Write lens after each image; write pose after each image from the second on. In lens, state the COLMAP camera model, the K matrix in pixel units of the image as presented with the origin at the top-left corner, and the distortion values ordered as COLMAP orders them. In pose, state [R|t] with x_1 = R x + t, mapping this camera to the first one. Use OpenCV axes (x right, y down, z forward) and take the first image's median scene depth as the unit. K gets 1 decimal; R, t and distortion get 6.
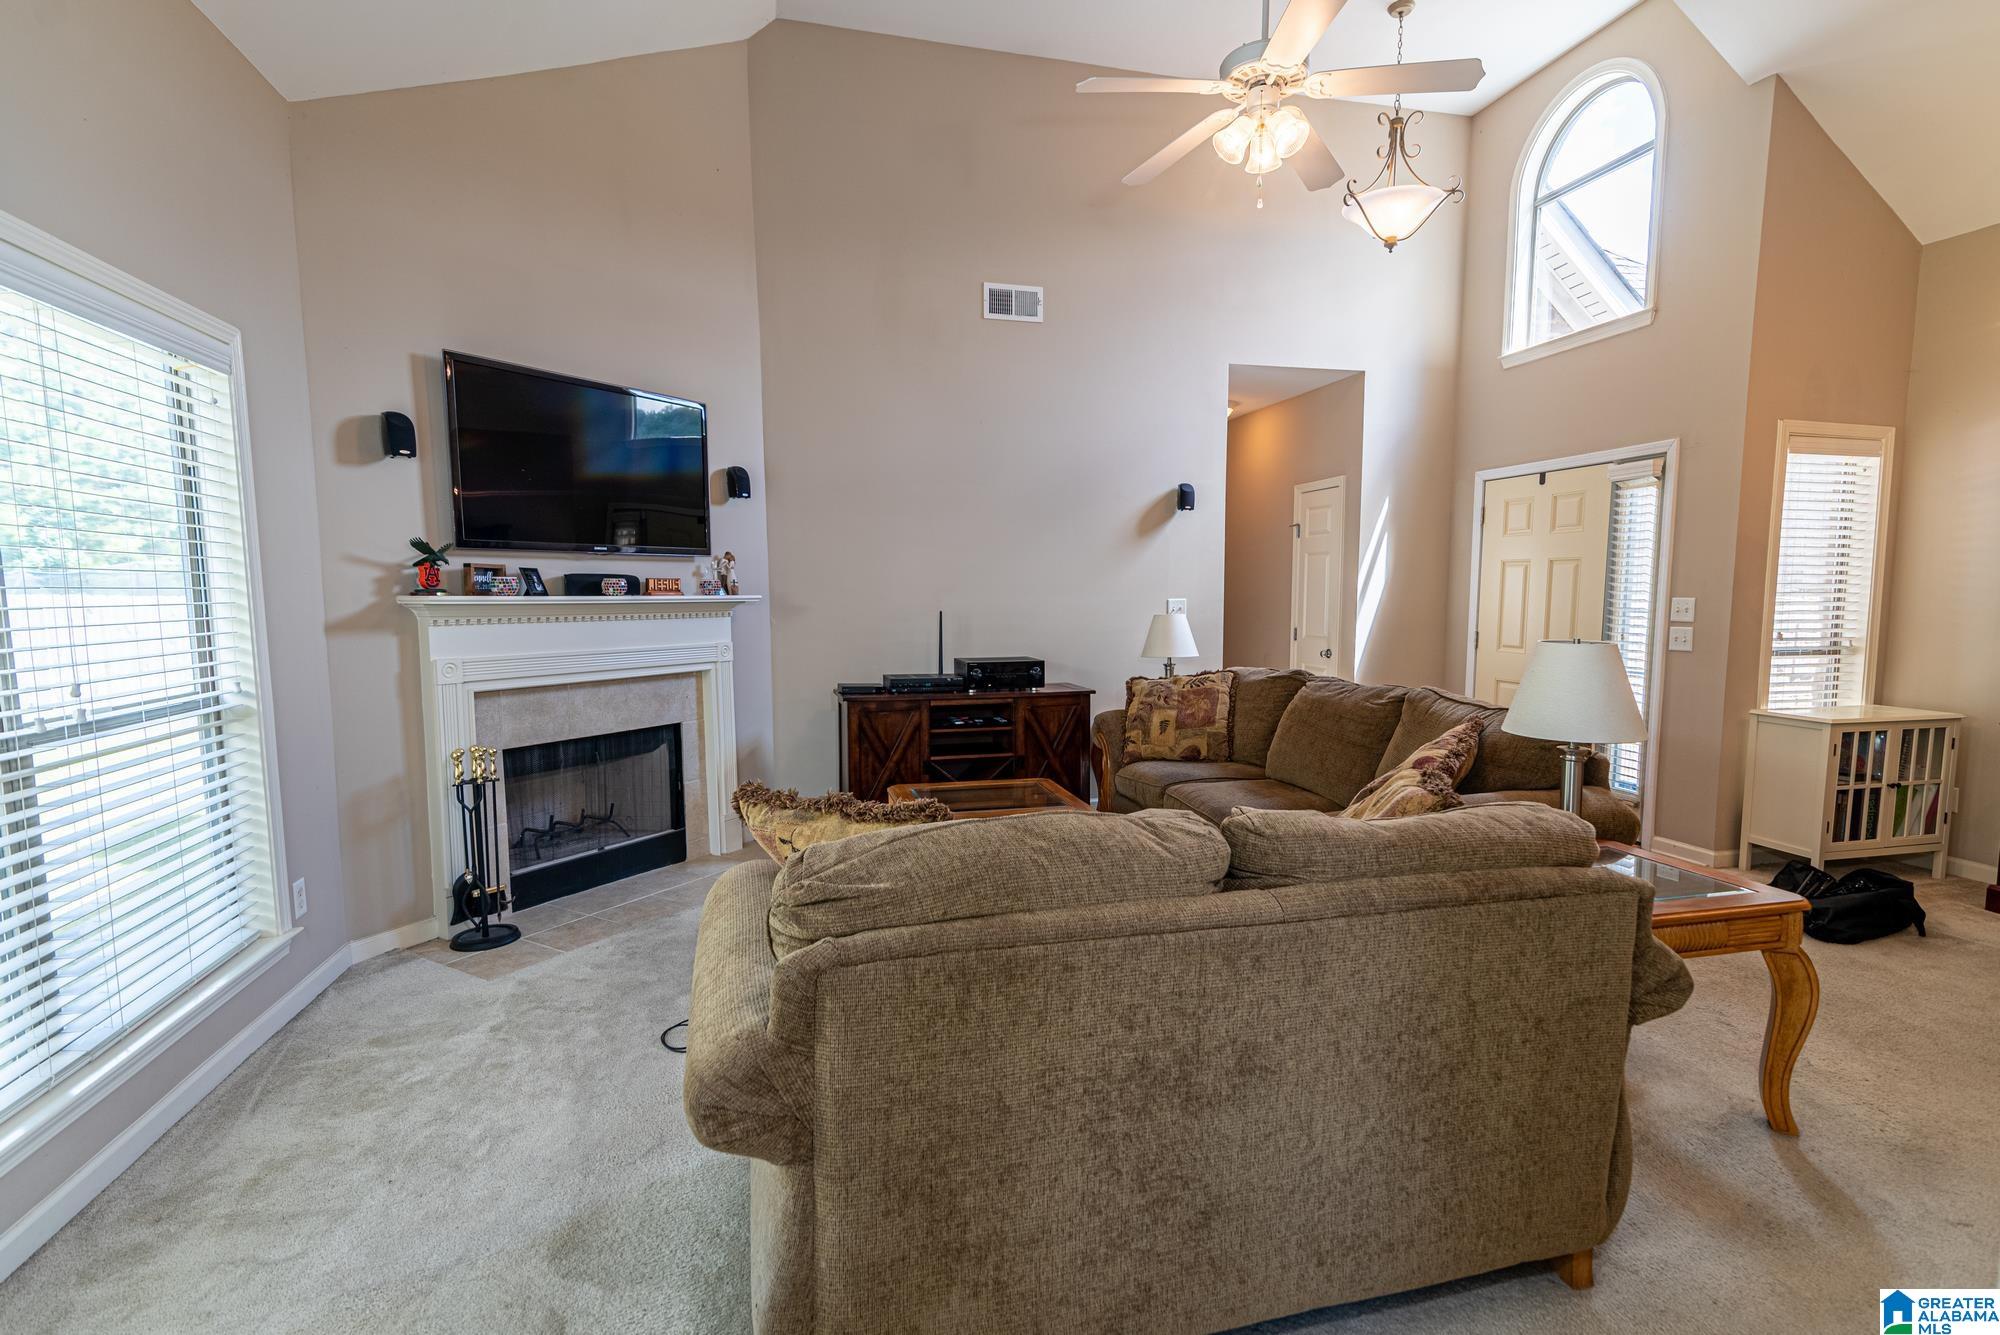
lens RADIAL K [[934.2, 0, 998.2], [0, 934.2, 658.6], [0, 0, 1]] dist [-0.000589, -0.000124]
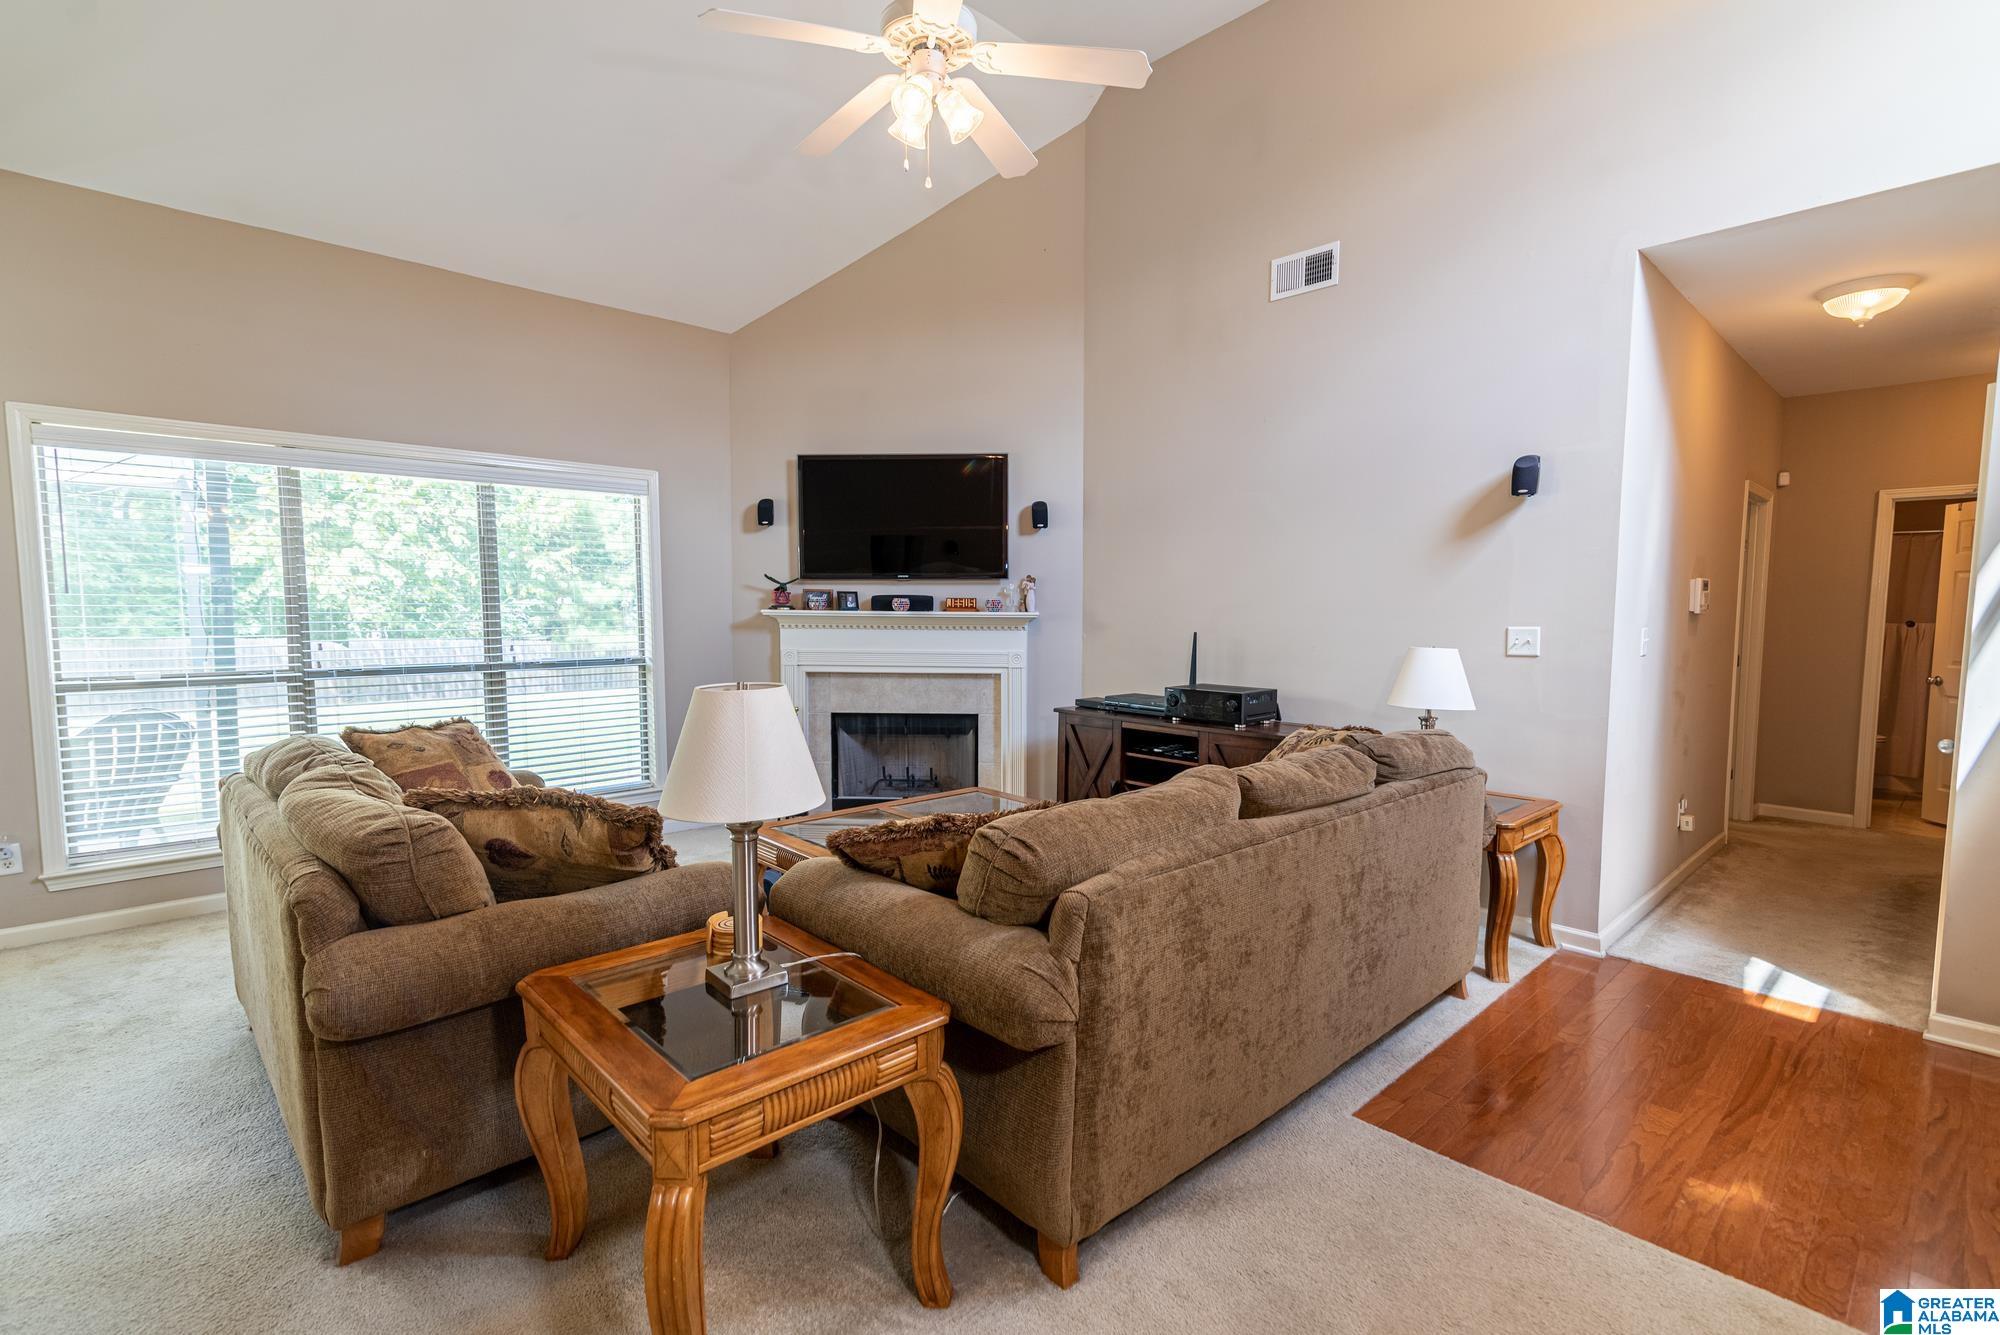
lens RADIAL K [[908.4, 0, 1000.0], [0, 908.4, 667.5], [0, 0, 1]] dist [-0.000321, -0.000289]
pose [[0.477809, 0.071095, -0.875582, 0.815563], [-0.070467, 0.996610, 0.042468, -0.052000], [0.875633, 0.041408, 0.481199, 0.492641]]
